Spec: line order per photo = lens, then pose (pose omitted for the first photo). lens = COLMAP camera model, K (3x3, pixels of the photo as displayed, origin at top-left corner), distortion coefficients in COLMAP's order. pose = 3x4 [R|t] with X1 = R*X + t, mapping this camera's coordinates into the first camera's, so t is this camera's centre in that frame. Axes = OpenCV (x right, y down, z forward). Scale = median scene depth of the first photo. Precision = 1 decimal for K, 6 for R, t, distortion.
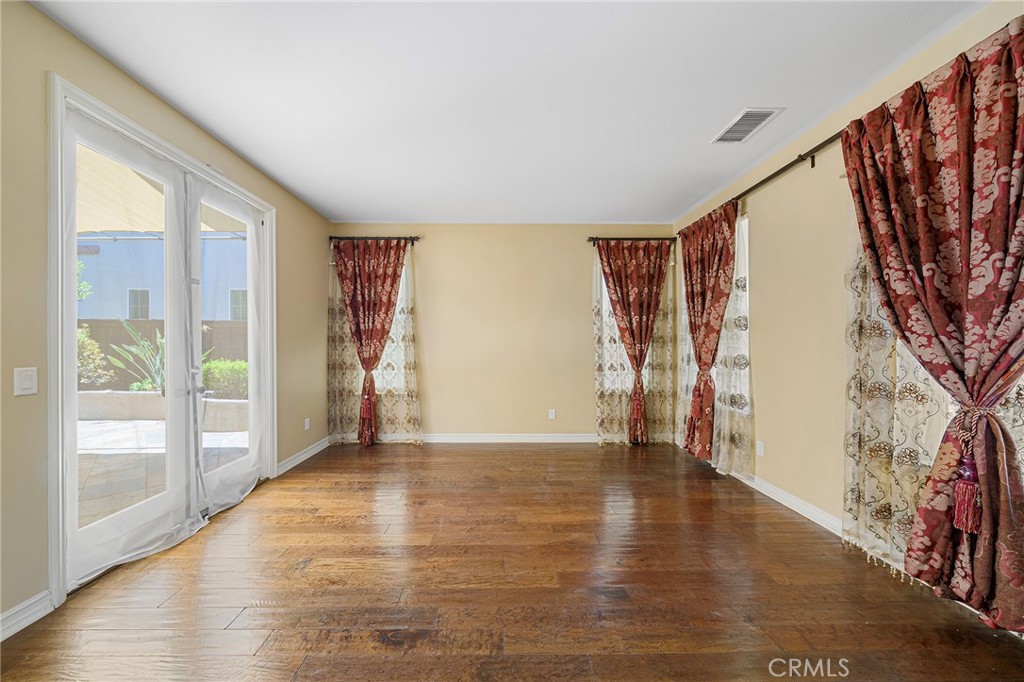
lens RADIAL K [[354.2, 0, 502.3], [0, 354.2, 344.2], [0, 0, 1]] dist [-0.001090, -0.000140]
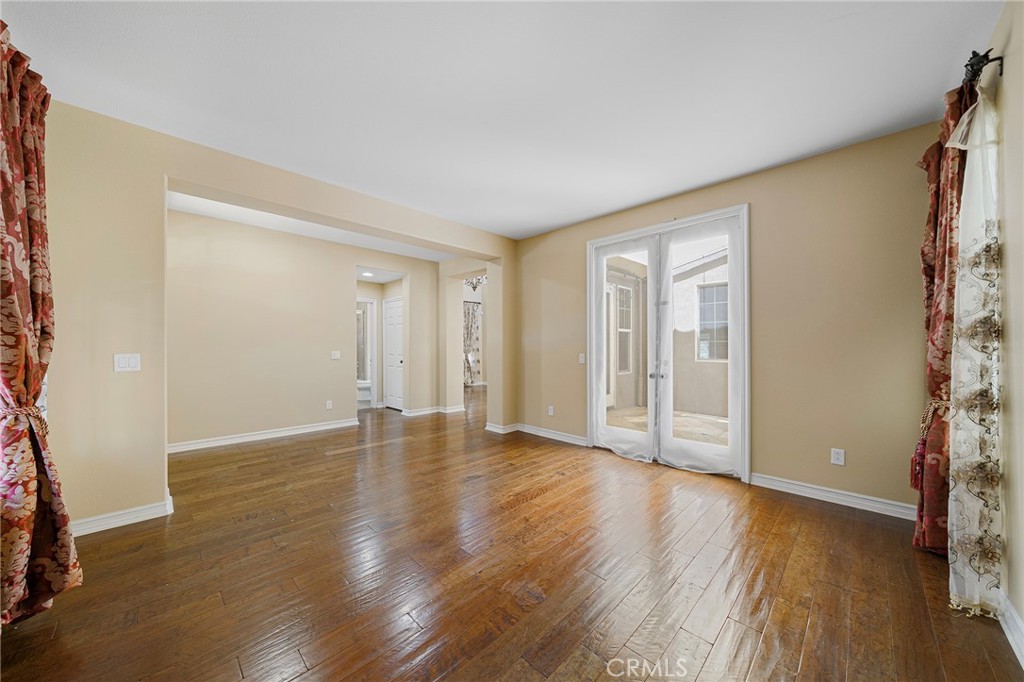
lens RADIAL K [[354.2, 0, 502.3], [0, 354.2, 344.2], [0, 0, 1]] dist [-0.001090, -0.000140]
pose [[-0.719441, -0.006196, -0.694526, 0.656740], [-0.001969, 0.999974, -0.006882, 0.007578], [0.694551, -0.003583, -0.719434, 1.601951]]
